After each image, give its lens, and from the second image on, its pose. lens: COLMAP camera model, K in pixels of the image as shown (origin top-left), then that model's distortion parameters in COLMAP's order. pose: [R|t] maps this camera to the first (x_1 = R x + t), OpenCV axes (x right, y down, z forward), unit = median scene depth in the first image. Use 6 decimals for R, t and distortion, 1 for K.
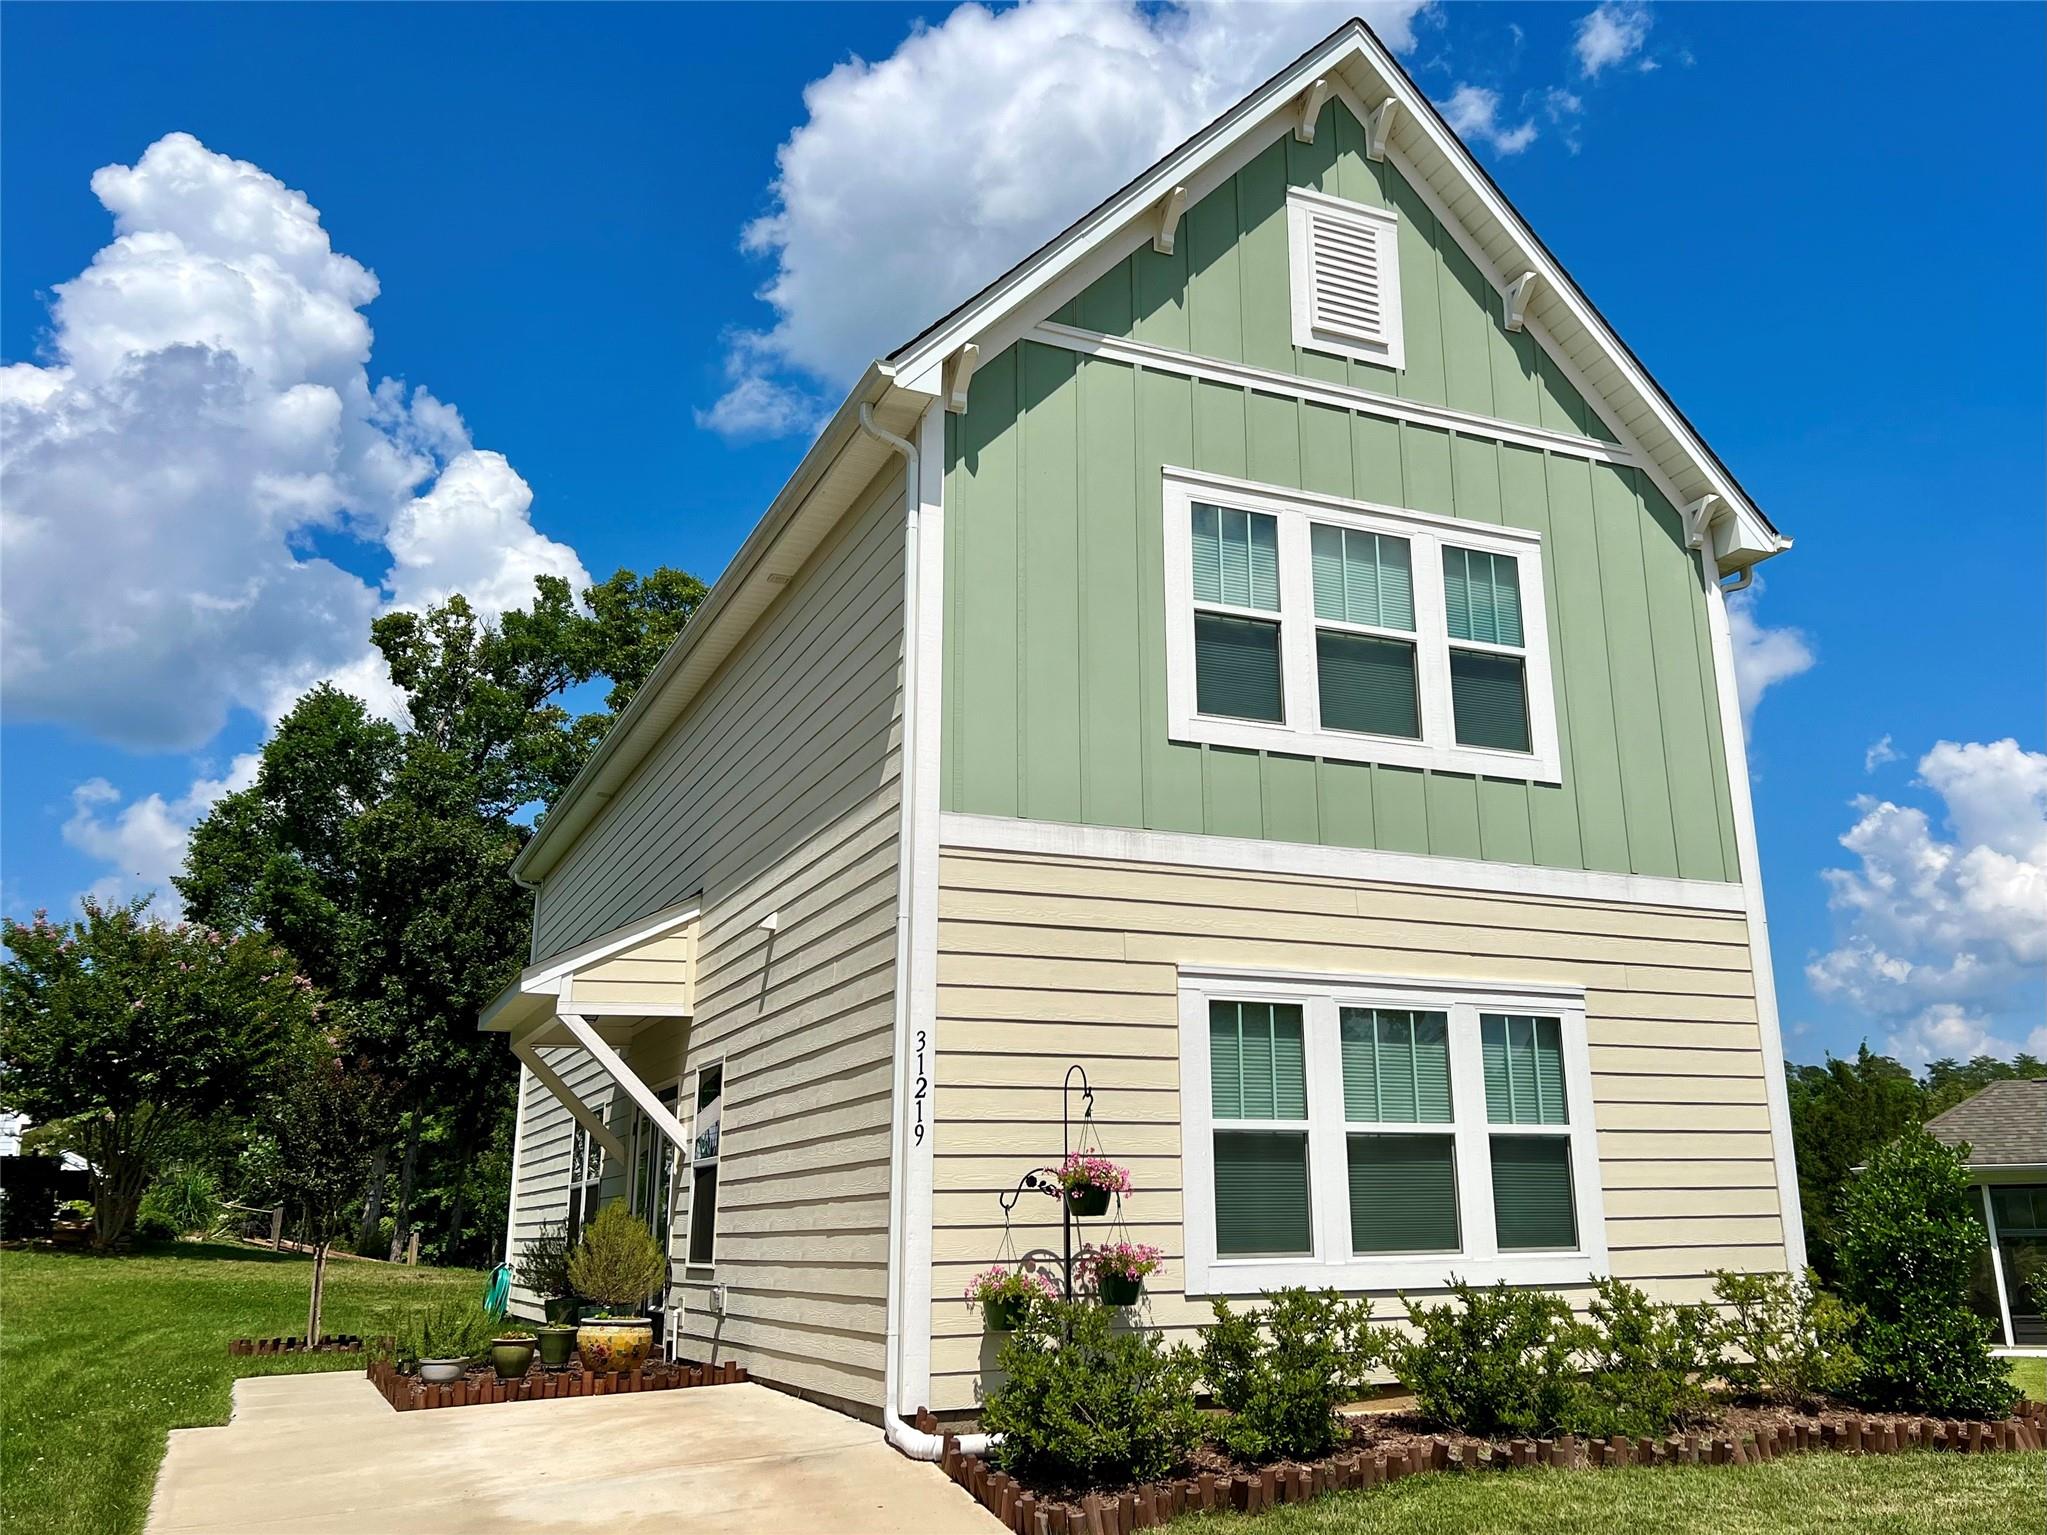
lens RADIAL K [[1733.0, 0, 1092.7], [0, 1733.0, 703.4], [0, 0, 1]] dist [0.013176, 0.001625]
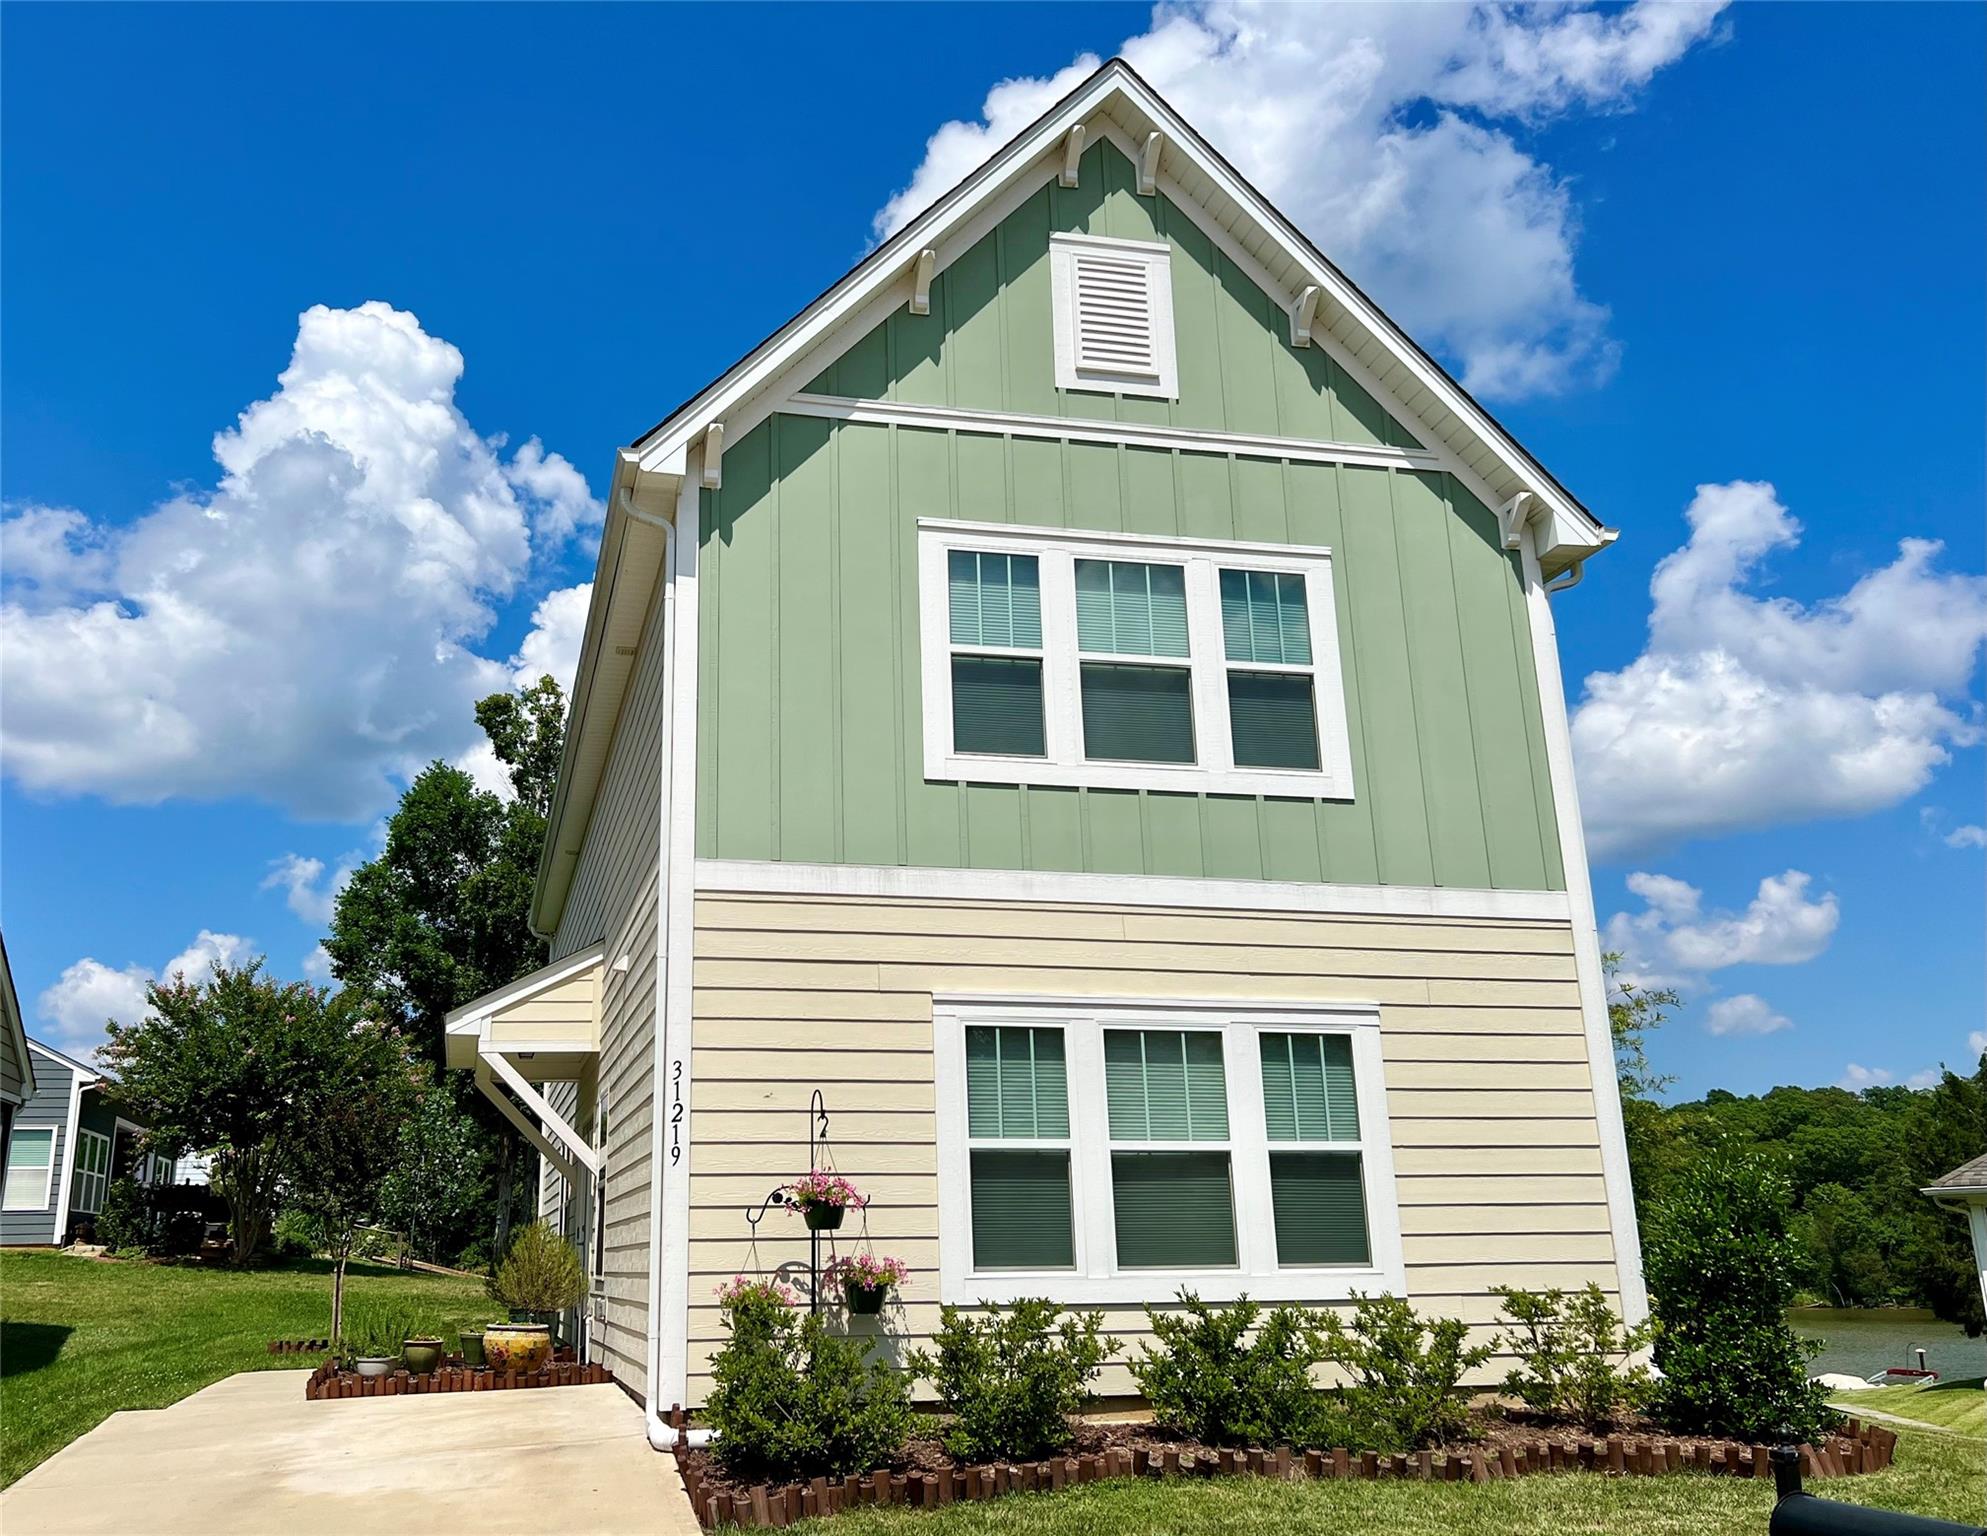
lens RADIAL K [[1686.0, 0, 825.3], [0, 1686.0, 757.3], [0, 0, 1]] dist [0.020468, -0.015904]
pose [[0.974061, -0.060651, -0.218007, 0.199306], [0.062427, 0.998049, 0.001262, 0.002435], [0.217505, -0.014839, 0.975946, -0.010500]]
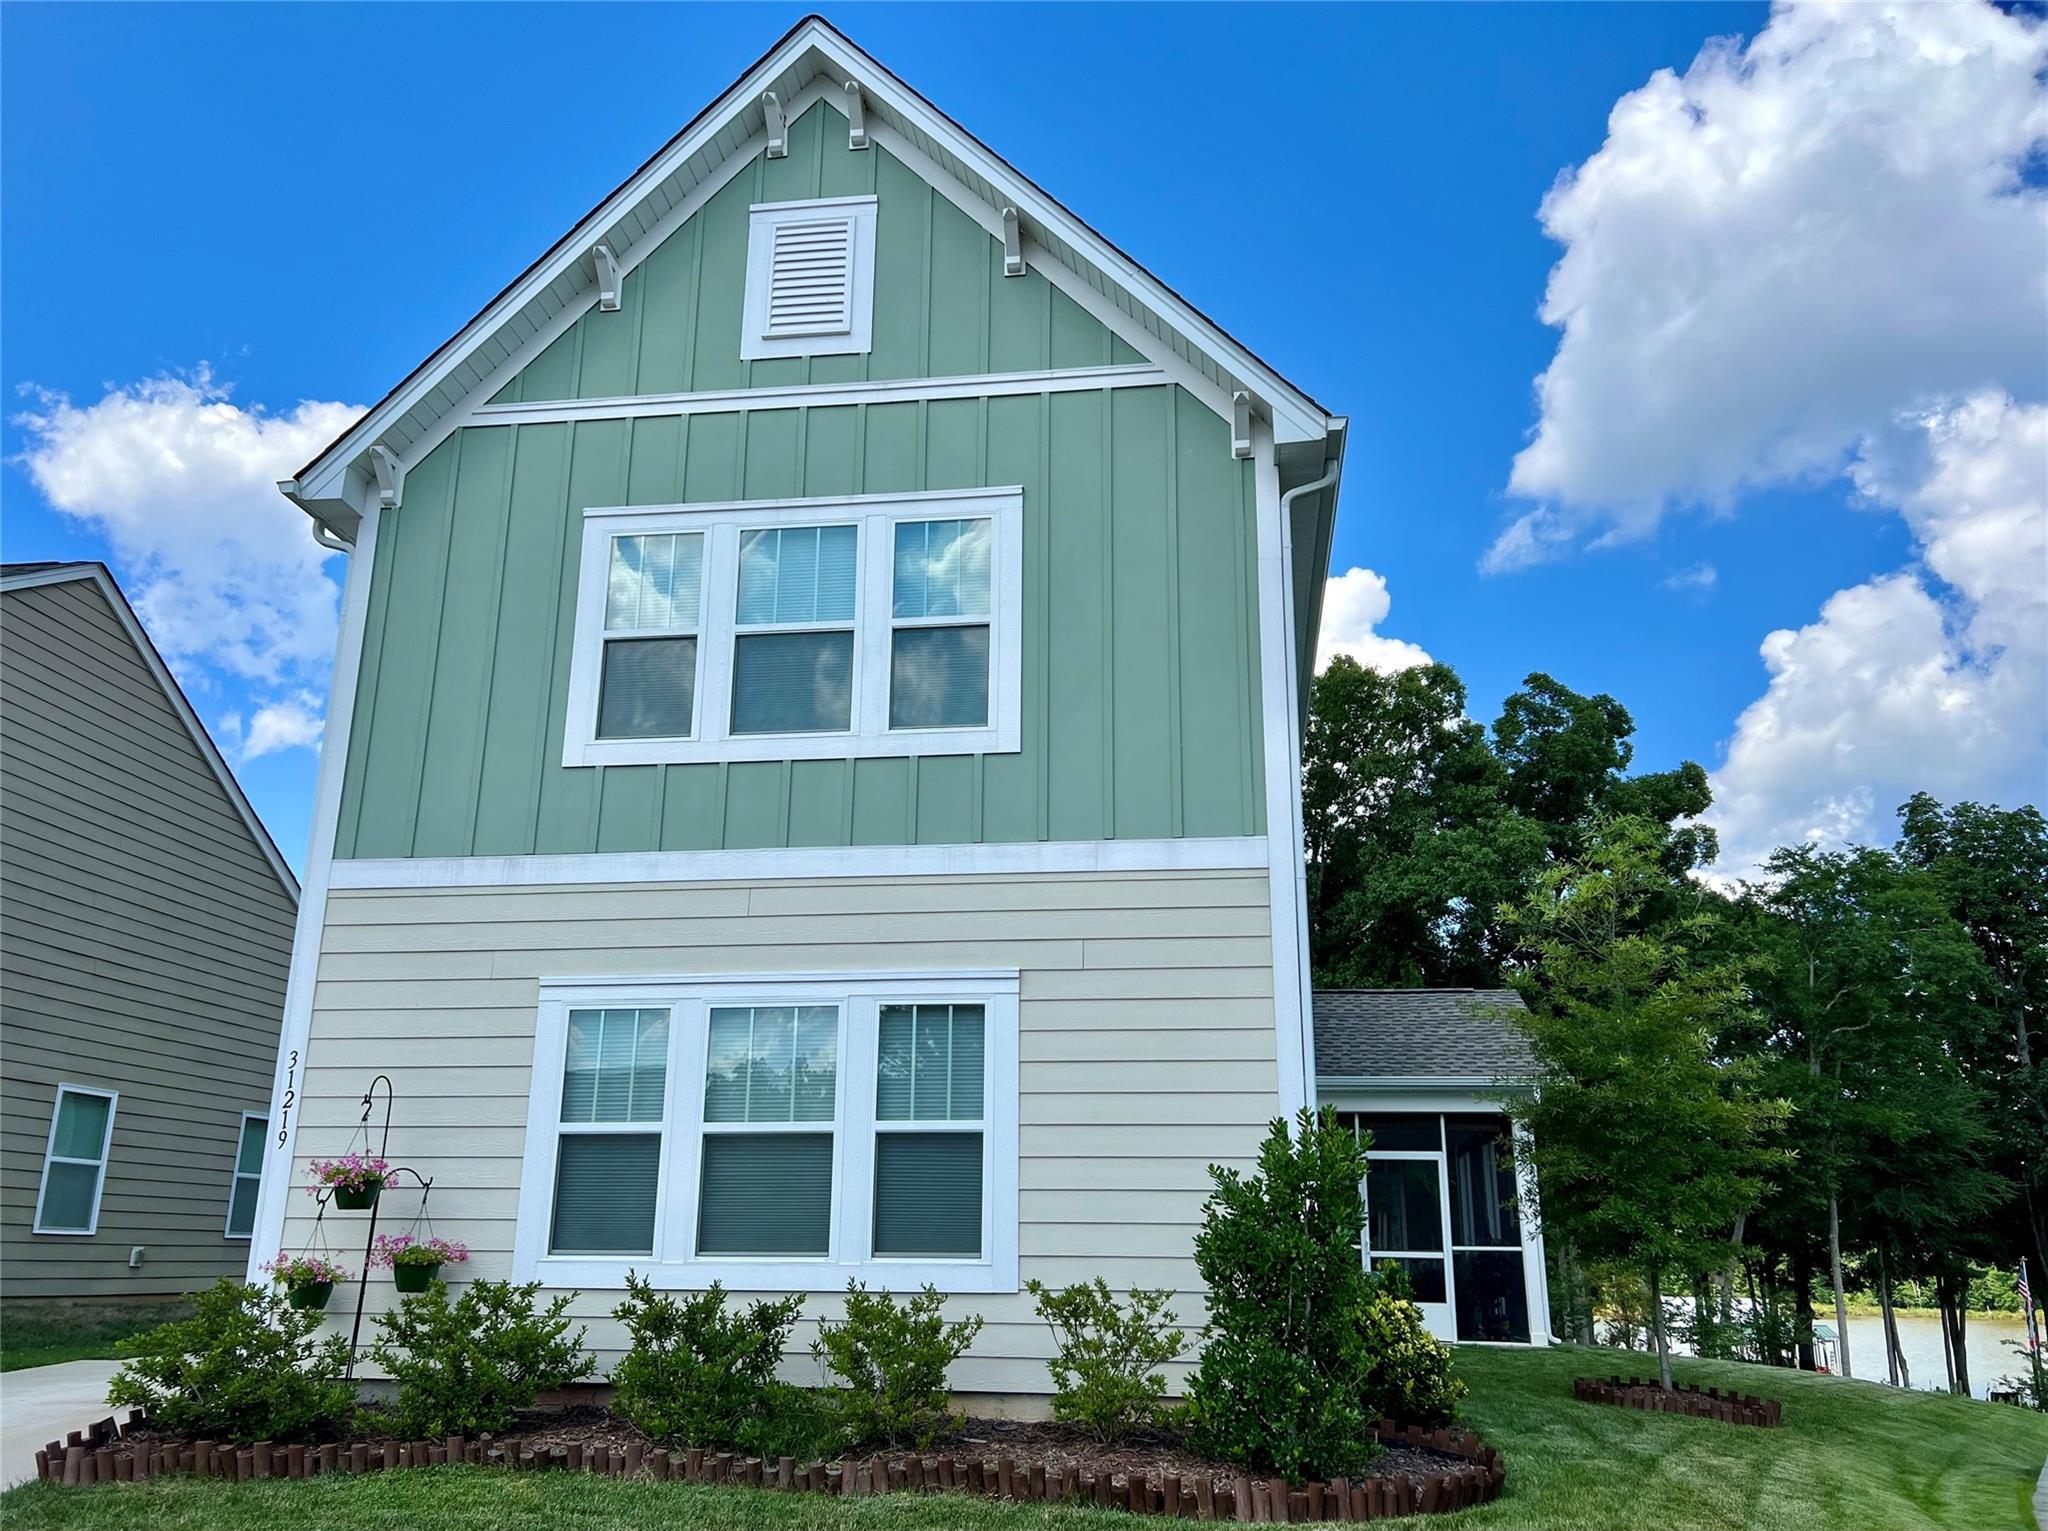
lens RADIAL K [[1591.8, 0, 1024.0], [0, 1591.8, 765.5], [0, 0, 1]] dist [0.074470, -0.198727]
pose [[0.842488, -0.137102, -0.520976, 0.755723], [0.137650, 0.989757, -0.037869, 0.091489], [0.520832, -0.039808, 0.852731, 0.297321]]
